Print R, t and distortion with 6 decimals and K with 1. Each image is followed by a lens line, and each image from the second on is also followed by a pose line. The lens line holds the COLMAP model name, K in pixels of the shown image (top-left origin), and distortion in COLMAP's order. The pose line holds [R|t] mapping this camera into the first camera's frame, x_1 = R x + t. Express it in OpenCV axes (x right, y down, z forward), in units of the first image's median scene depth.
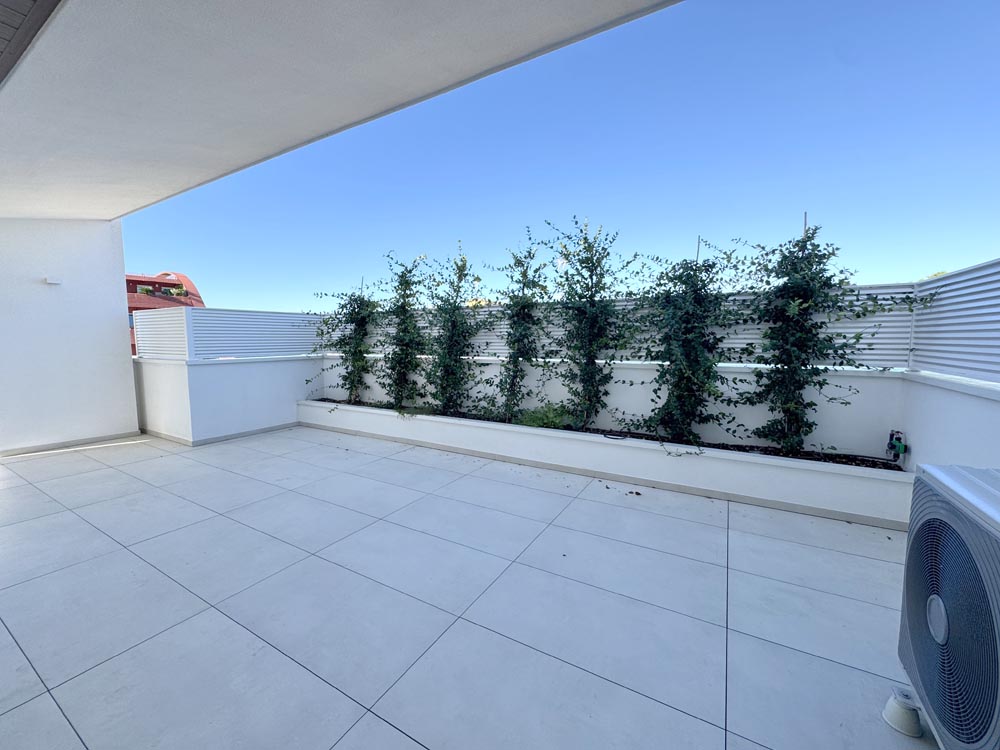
lens RADIAL K [[398.3, 0, 498.3], [0, 398.3, 375.6], [0, 0, 1]] dist [-0.002306, 0.000300]
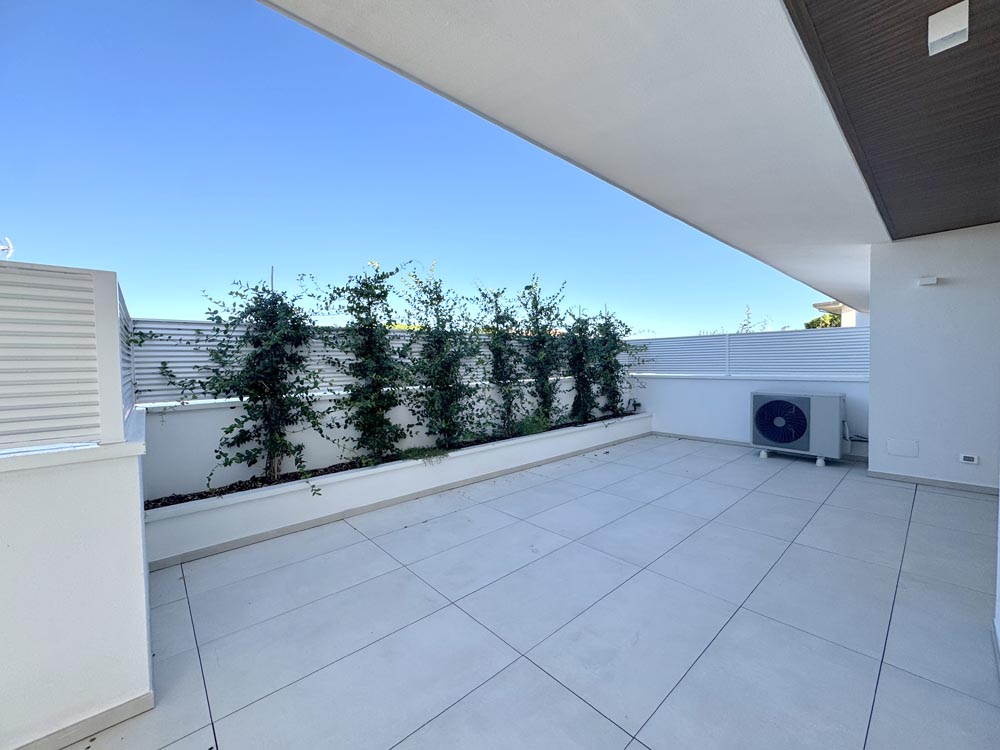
lens RADIAL K [[398.3, 0, 498.3], [0, 398.3, 375.6], [0, 0, 1]] dist [-0.002306, 0.000300]
pose [[0.308607, -0.033245, 0.950608, -1.095282], [0.107065, 0.994252, 0.000014, -0.062943], [-0.945145, 0.101773, 0.310393, 0.685325]]
